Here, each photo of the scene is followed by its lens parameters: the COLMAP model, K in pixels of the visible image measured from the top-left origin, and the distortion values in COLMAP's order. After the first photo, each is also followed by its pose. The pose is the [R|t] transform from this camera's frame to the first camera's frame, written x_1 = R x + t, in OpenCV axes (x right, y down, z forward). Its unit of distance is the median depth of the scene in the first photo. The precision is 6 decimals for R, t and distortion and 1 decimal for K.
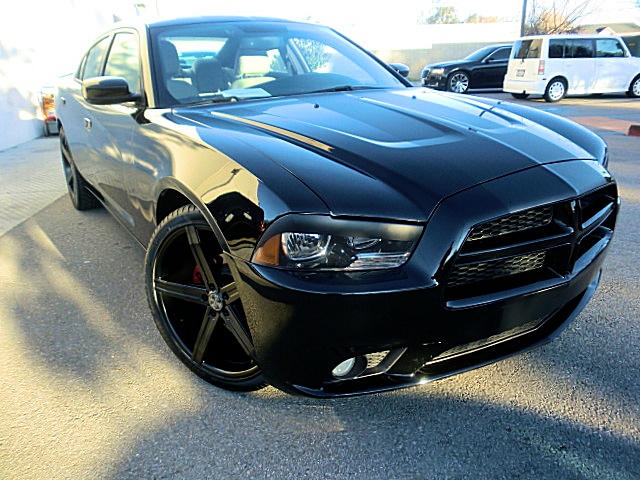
lens RADIAL K [[493.2, 0, 319.4], [0, 493.2, 238.5], [0, 0, 1]] dist [-0.102448, 0.112531]
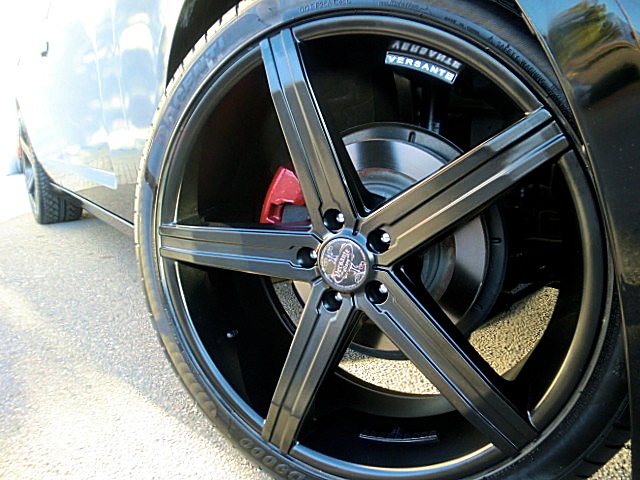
lens RADIAL K [[493.2, 0, 321.8], [0, 493.2, 240.9], [0, 0, 1]] dist [-0.102448, 0.112531]
pose [[0.999030, -0.032864, 0.029315, -0.238308], [0.036092, 0.992426, -0.117421, 0.154776], [-0.025234, 0.118365, 0.992649, 0.656241]]
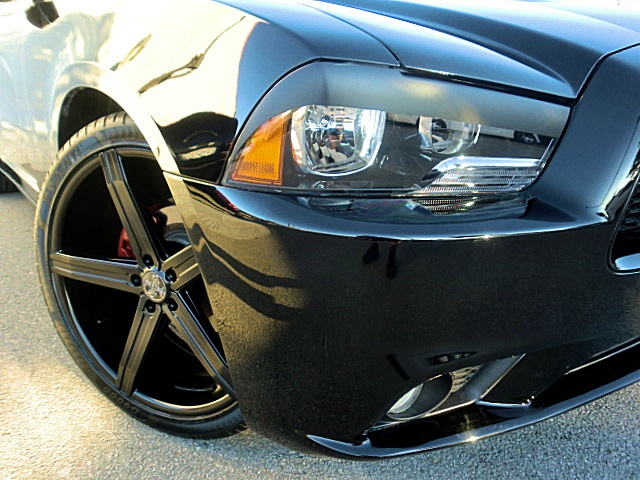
lens RADIAL K [[493.2, 0, 322.4], [0, 493.2, 239.1], [0, 0, 1]] dist [-0.102448, 0.112531]
pose [[0.995202, -0.011619, 0.097149, -0.069065], [0.013737, 0.999682, -0.021163, 0.088496], [-0.096872, 0.022396, 0.995045, 0.405617]]
